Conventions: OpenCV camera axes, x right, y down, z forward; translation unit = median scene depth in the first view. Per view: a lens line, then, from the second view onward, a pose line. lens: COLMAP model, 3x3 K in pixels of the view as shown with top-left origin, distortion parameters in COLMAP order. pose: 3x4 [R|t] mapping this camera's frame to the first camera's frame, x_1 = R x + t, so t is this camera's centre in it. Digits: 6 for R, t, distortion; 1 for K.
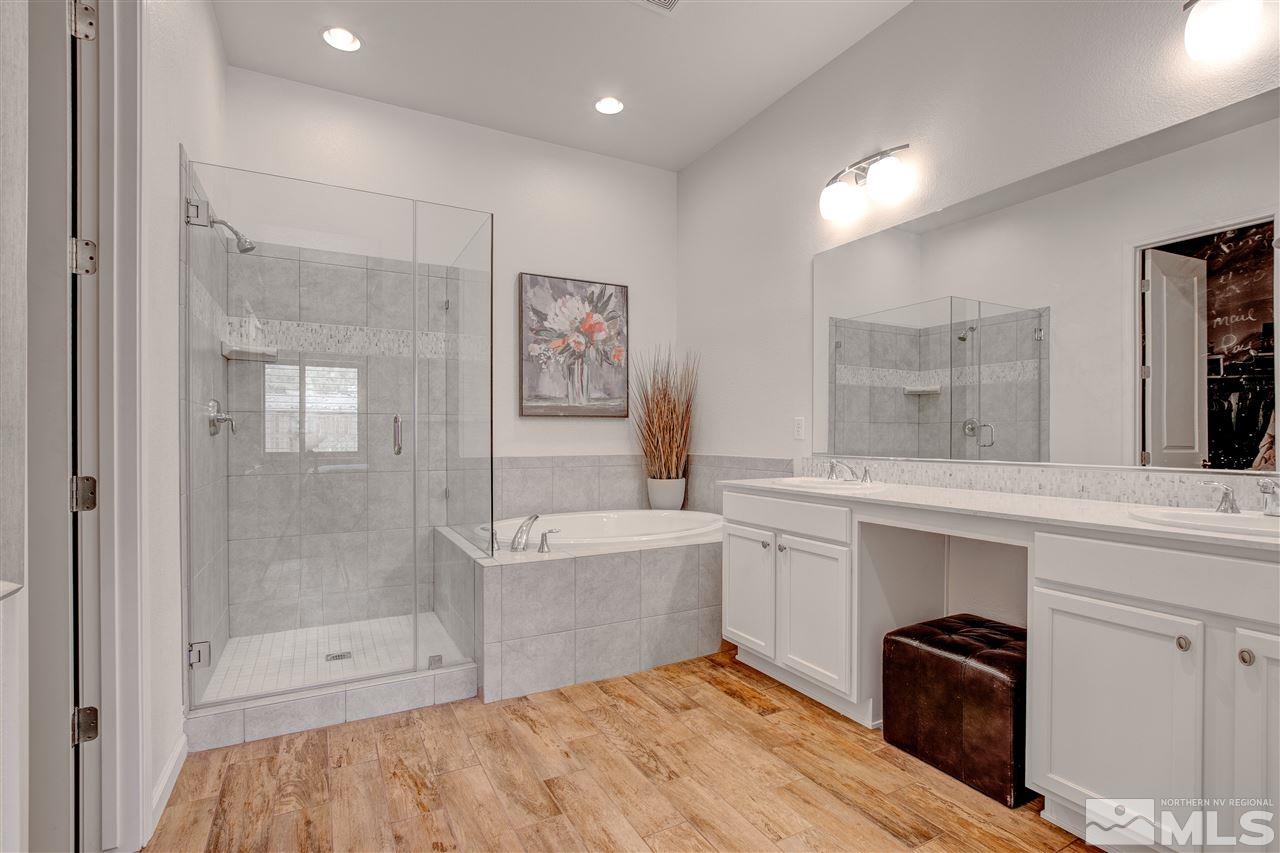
lens RADIAL K [[611.4, 0, 642.7], [0, 611.4, 428.1], [0, 0, 1]] dist [-0.001235, -0.000079]
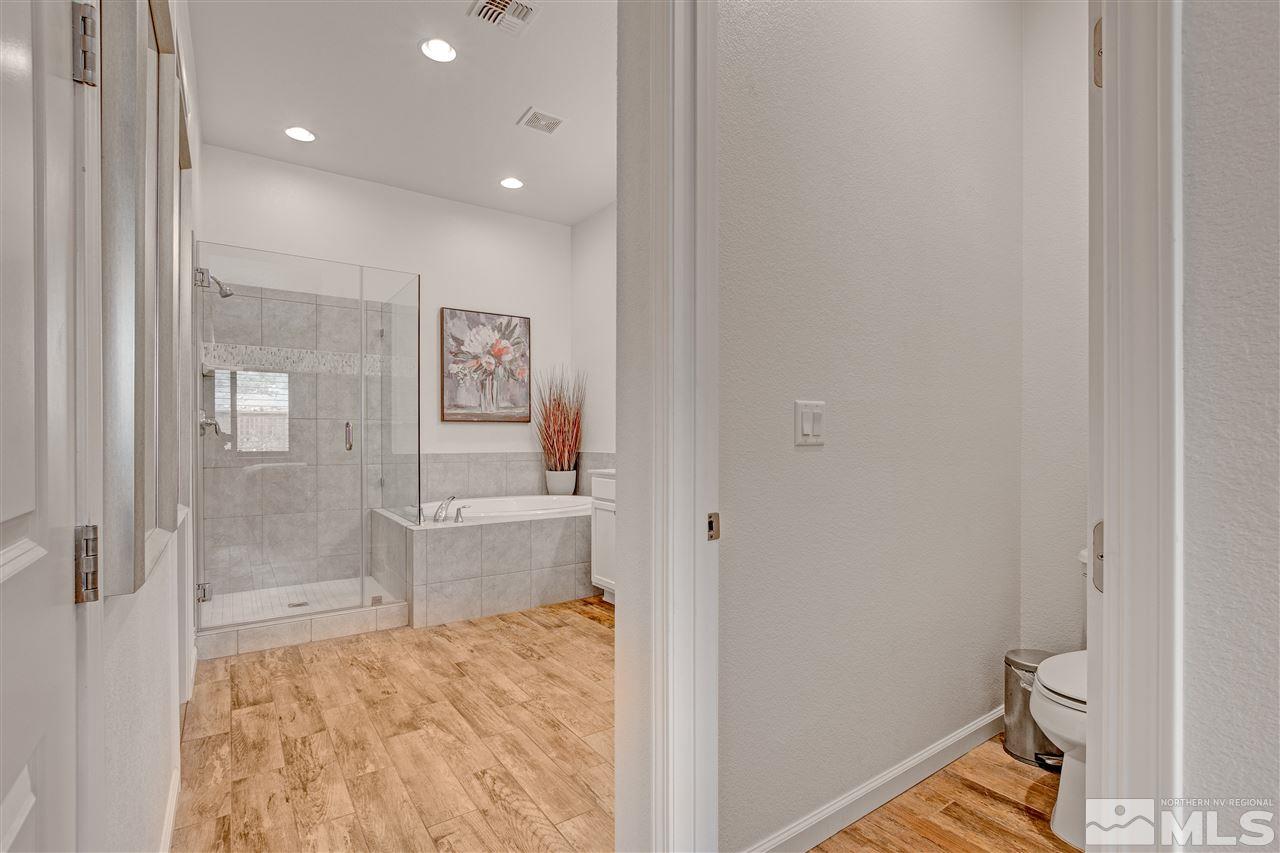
lens RADIAL K [[611.4, 0, 639.4], [0, 611.4, 436.3], [0, 0, 1]] dist [-0.001235, -0.000079]
pose [[0.994287, 0.002043, 0.106716, 0.085483], [-0.003272, 0.999930, 0.011337, -0.004707], [-0.106686, -0.011621, 0.994225, -0.361213]]
